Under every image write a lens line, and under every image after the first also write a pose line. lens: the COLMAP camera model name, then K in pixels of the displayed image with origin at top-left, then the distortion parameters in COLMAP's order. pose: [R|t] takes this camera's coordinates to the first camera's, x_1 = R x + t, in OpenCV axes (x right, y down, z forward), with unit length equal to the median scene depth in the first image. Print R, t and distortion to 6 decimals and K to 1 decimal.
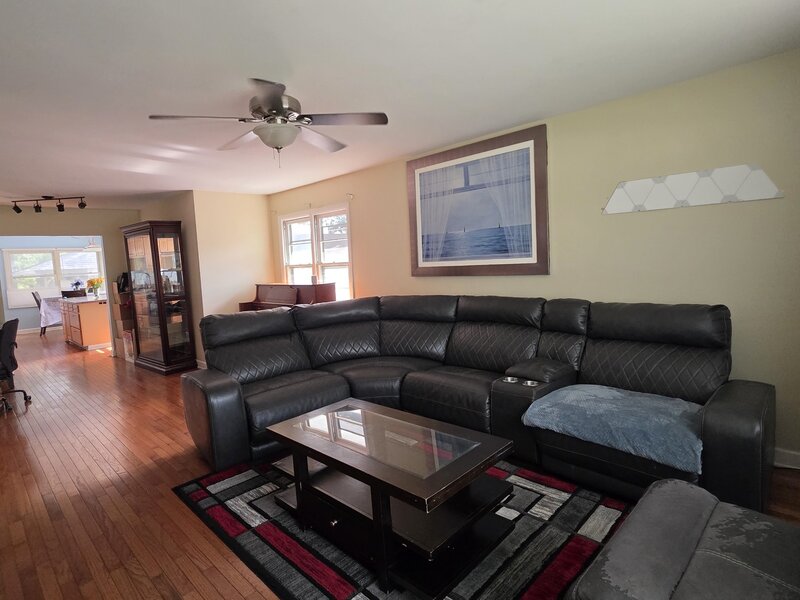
lens RADIAL K [[437.9, 0, 400.0], [0, 437.9, 300.0], [0, 0, 1]] dist [0.001020, 0.000537]
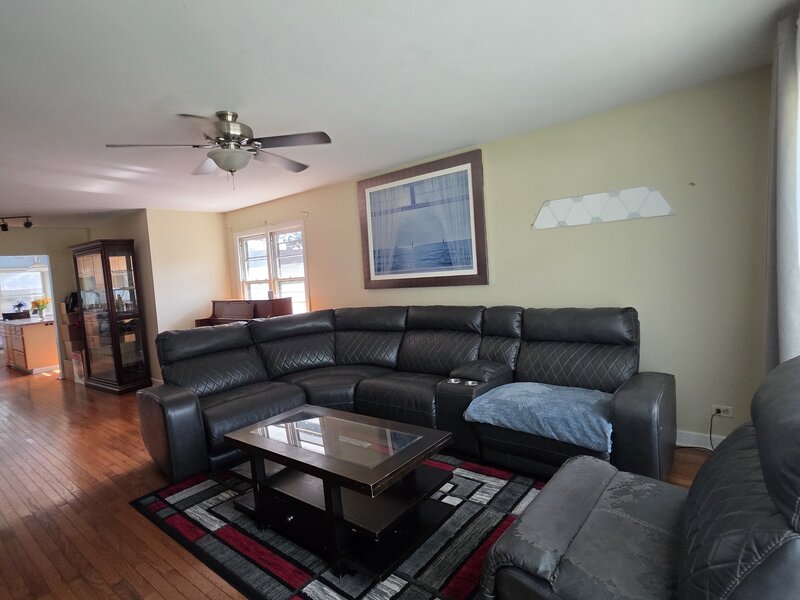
lens RADIAL K [[432.3, 0, 400.0], [0, 432.3, 300.0], [0, 0, 1]] dist [0.002002, -0.000754]
pose [[0.995537, -0.024485, 0.091145, 0.020581], [0.027297, 0.999185, -0.029744, 0.007098], [-0.090343, 0.032099, 0.995393, -0.059443]]
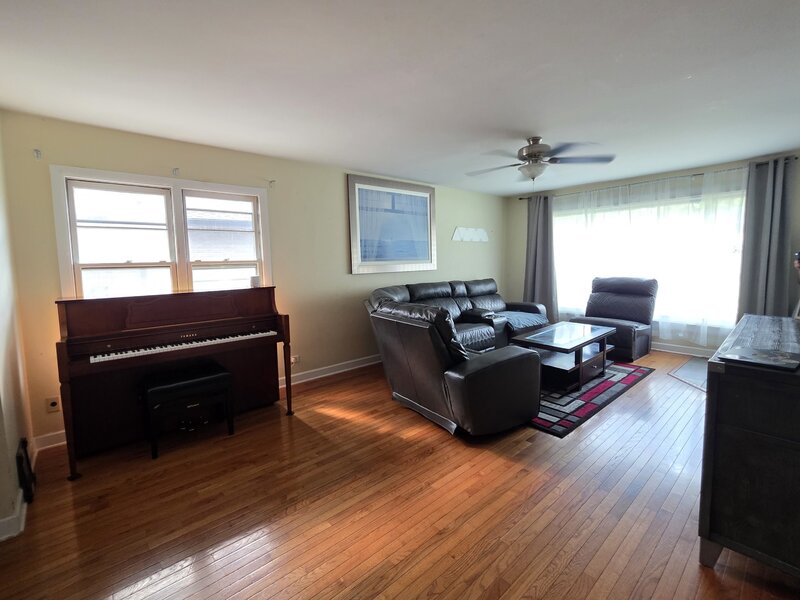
lens RADIAL K [[356.7, 0, 400.0], [0, 356.7, 300.0], [0, 0, 1]] dist [-0.000988, 0.000000]
pose [[0.074010, -0.065349, 0.995114, -1.229465], [0.109184, 0.992383, 0.057049, -0.033803], [-0.991262, 0.104429, 0.080581, 1.089140]]
